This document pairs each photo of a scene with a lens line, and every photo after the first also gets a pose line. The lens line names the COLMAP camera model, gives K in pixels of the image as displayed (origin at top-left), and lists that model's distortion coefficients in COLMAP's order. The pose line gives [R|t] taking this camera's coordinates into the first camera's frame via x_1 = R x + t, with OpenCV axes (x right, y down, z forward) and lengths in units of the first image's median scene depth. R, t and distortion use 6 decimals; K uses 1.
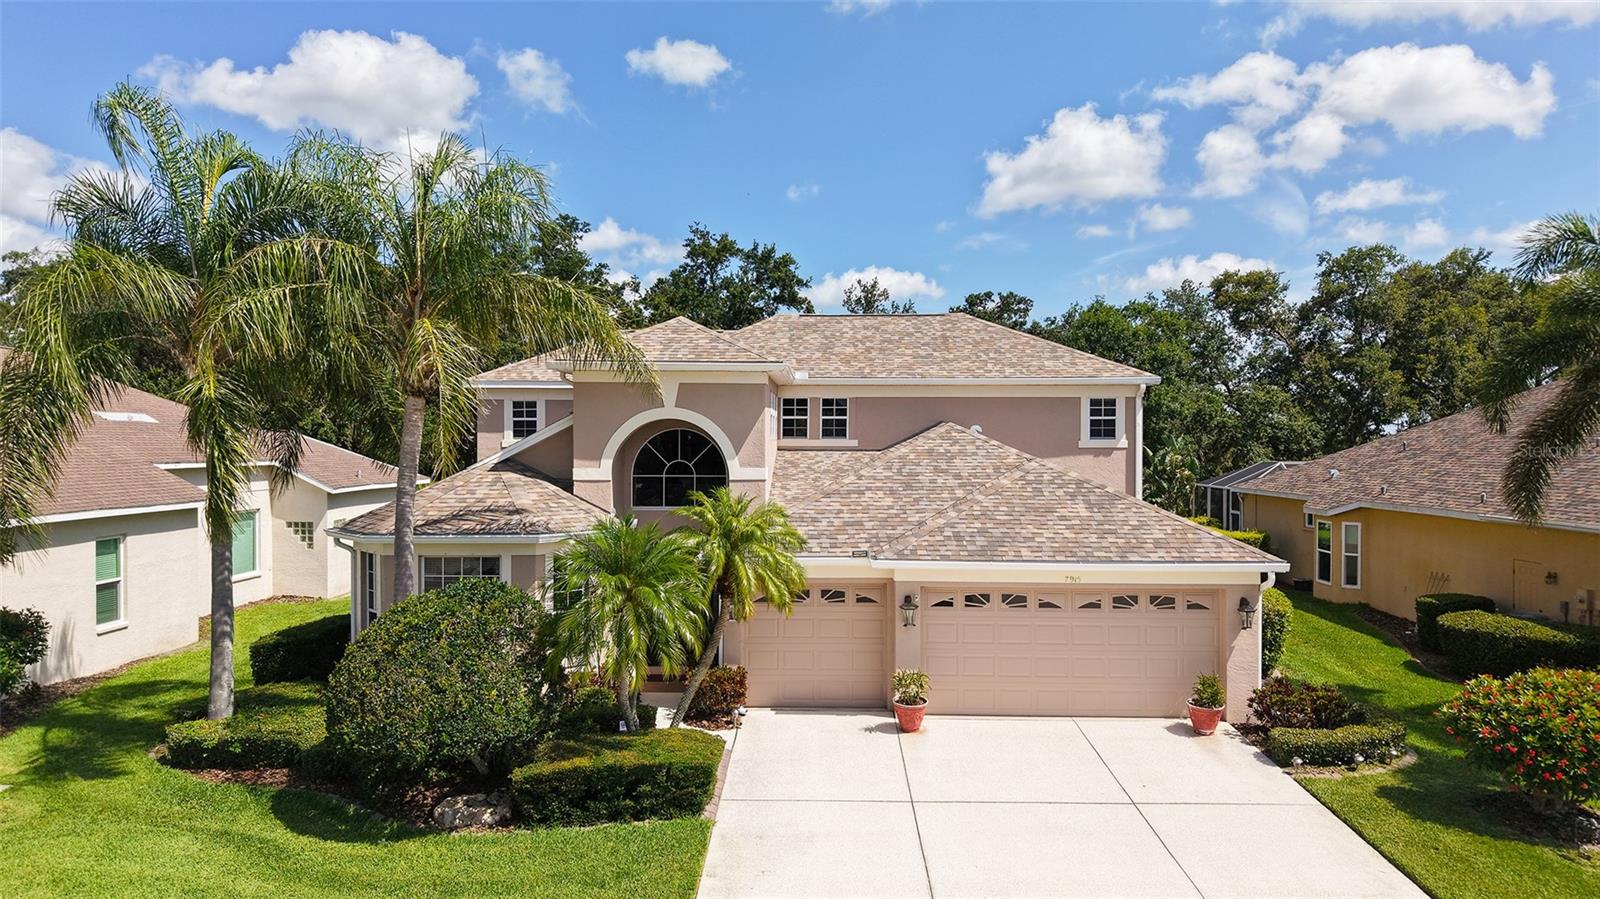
lens RADIAL K [[1073.3, 0, 791.6], [0, 1073.3, 451.6], [0, 0, 1]] dist [0.018755, -0.014651]
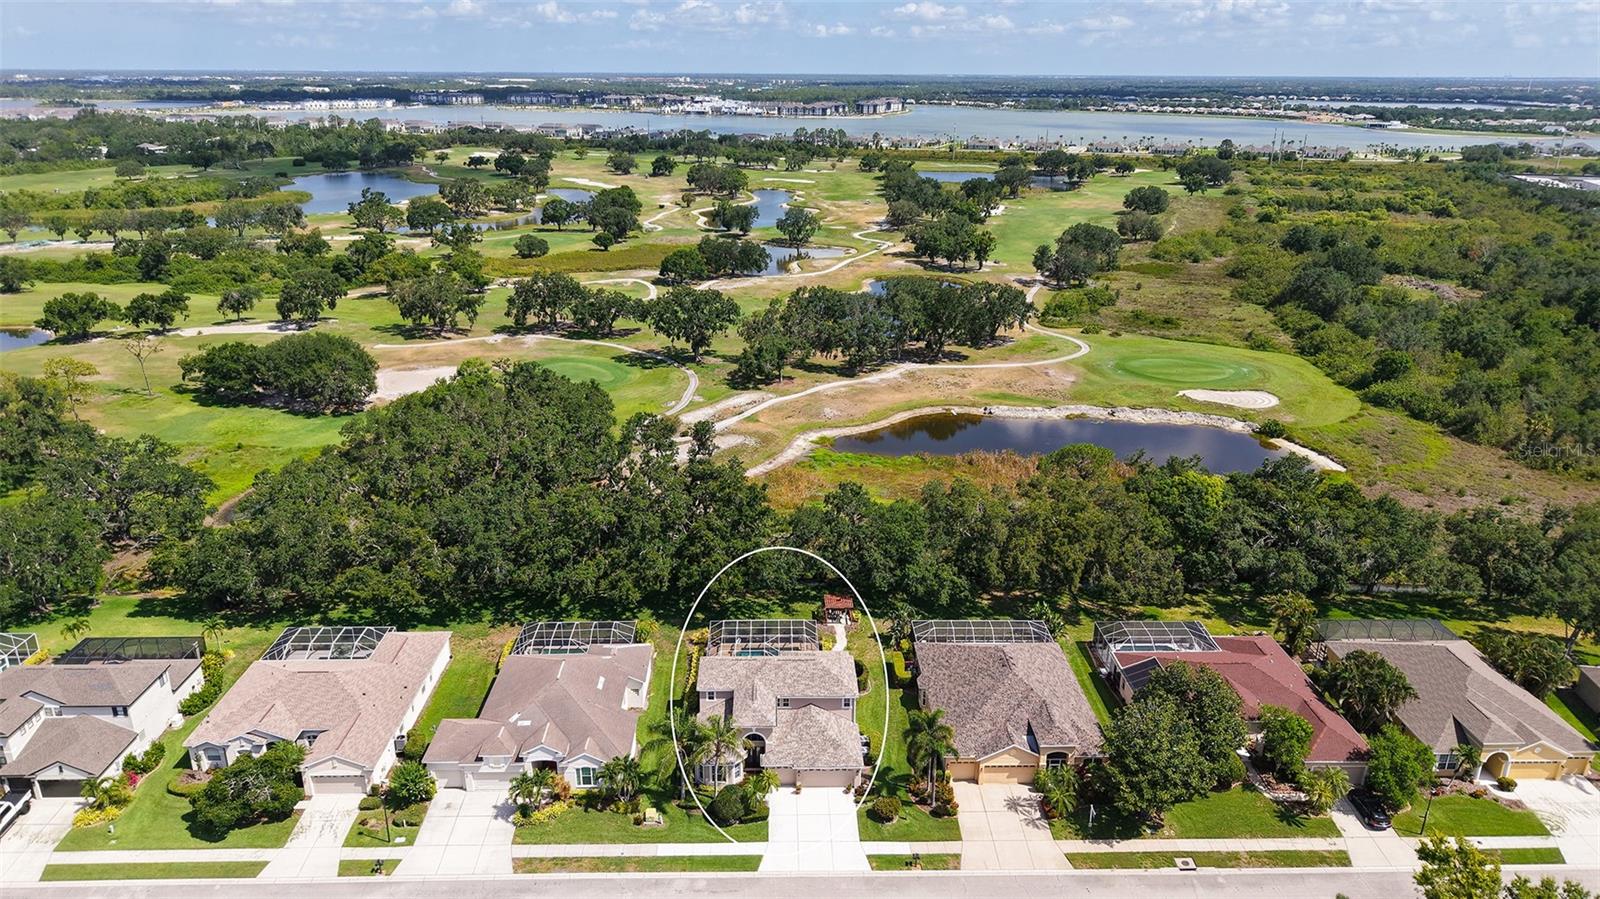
lens RADIAL K [[1073.3, 0, 792.2], [0, 1073.3, 416.0], [0, 0, 1]] dist [0.018755, -0.014651]
pose [[0.998927, -0.008489, 0.045521, -0.152538], [-0.005202, 0.956256, 0.292486, -3.014345], [-0.046012, -0.292409, 0.955186, -3.517479]]
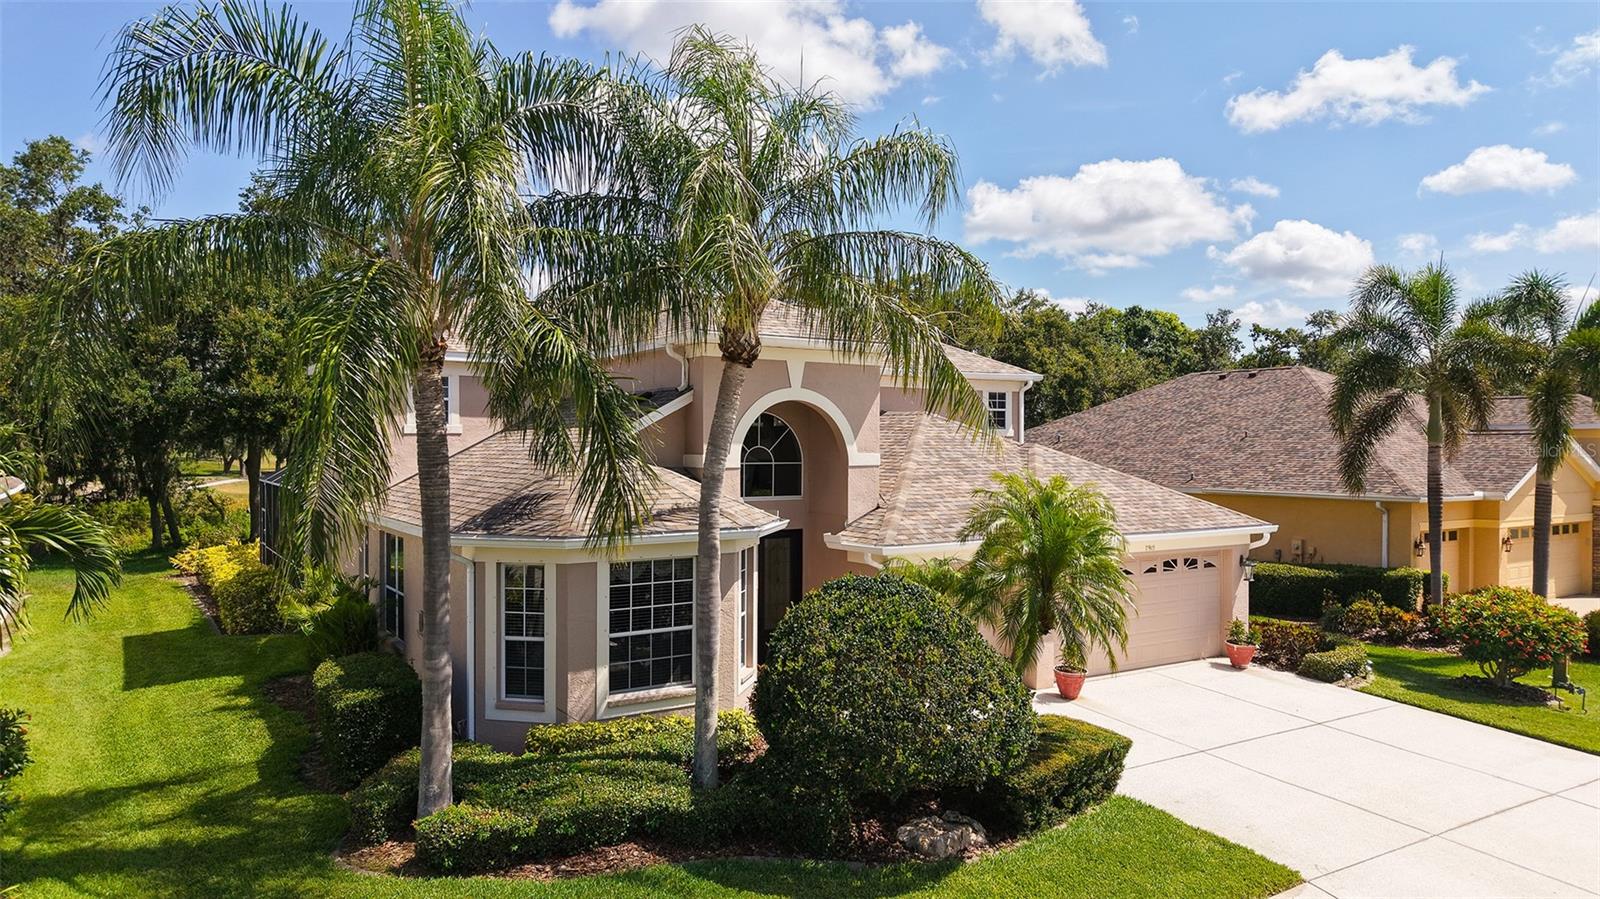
lens RADIAL K [[1073.3, 0, 787.6], [0, 1073.3, 447.0], [0, 0, 1]] dist [0.018755, -0.014651]
pose [[0.836287, -0.001931, 0.548289, -0.624847], [0.004177, 0.999987, -0.002851, 0.012041], [-0.548276, 0.004674, 0.836284, 0.231107]]
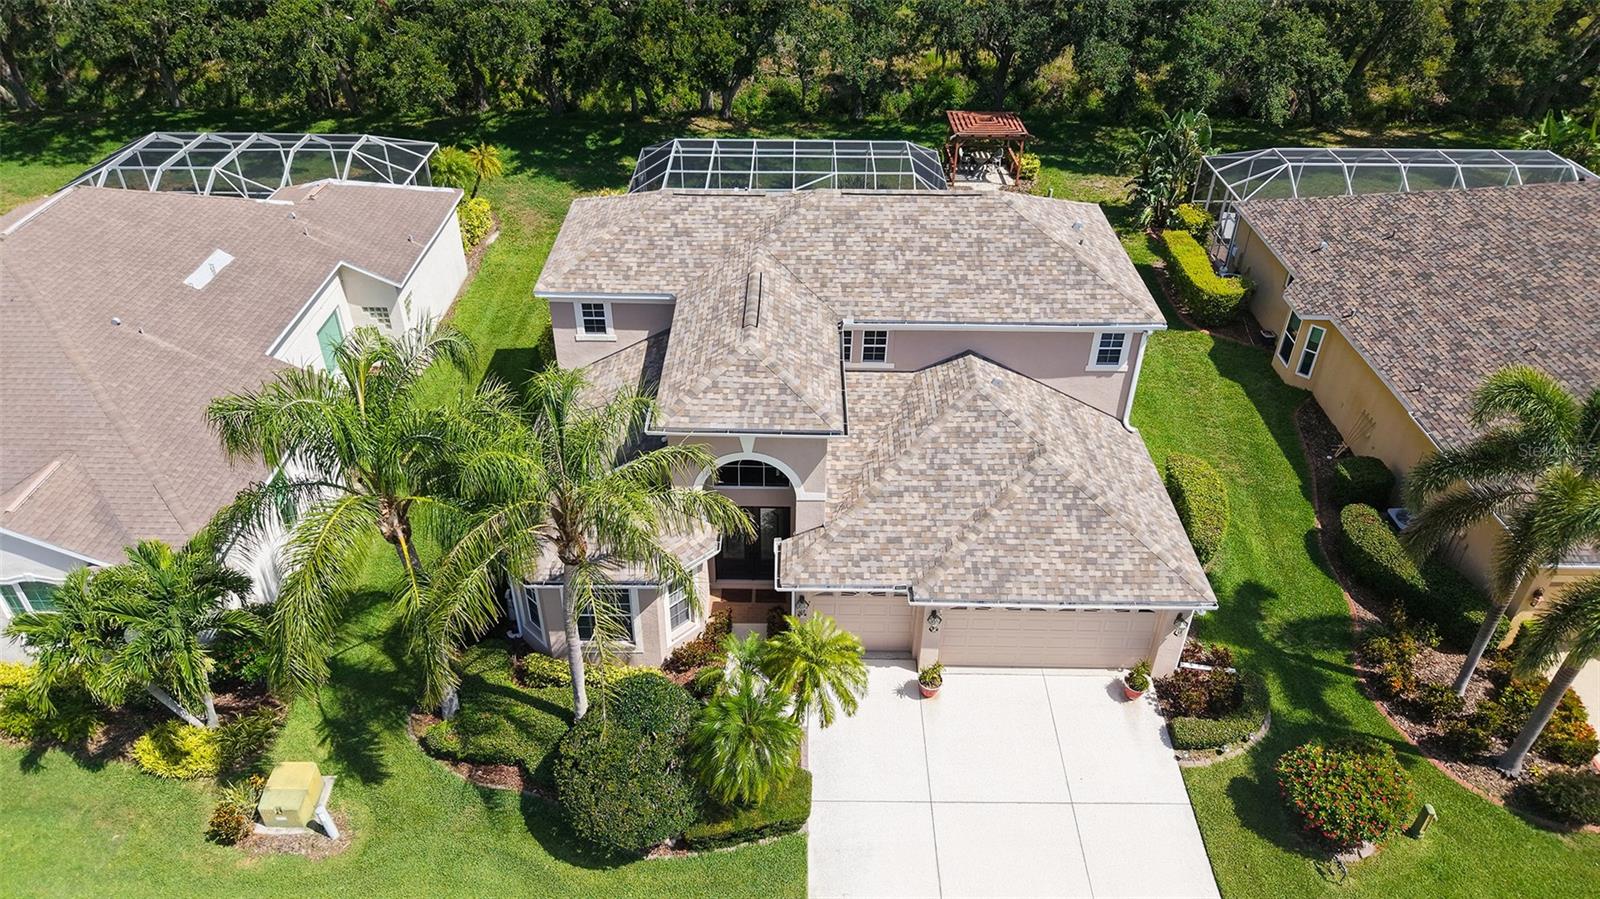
lens RADIAL K [[1073.3, 0, 789.9], [0, 1073.3, 461.3], [0, 0, 1]] dist [0.018755, -0.014651]
pose [[0.999834, -0.003600, 0.017839, -0.087914], [-0.007249, 0.820312, 0.571870, -0.721854], [-0.016692, -0.571904, 0.820150, 0.002962]]
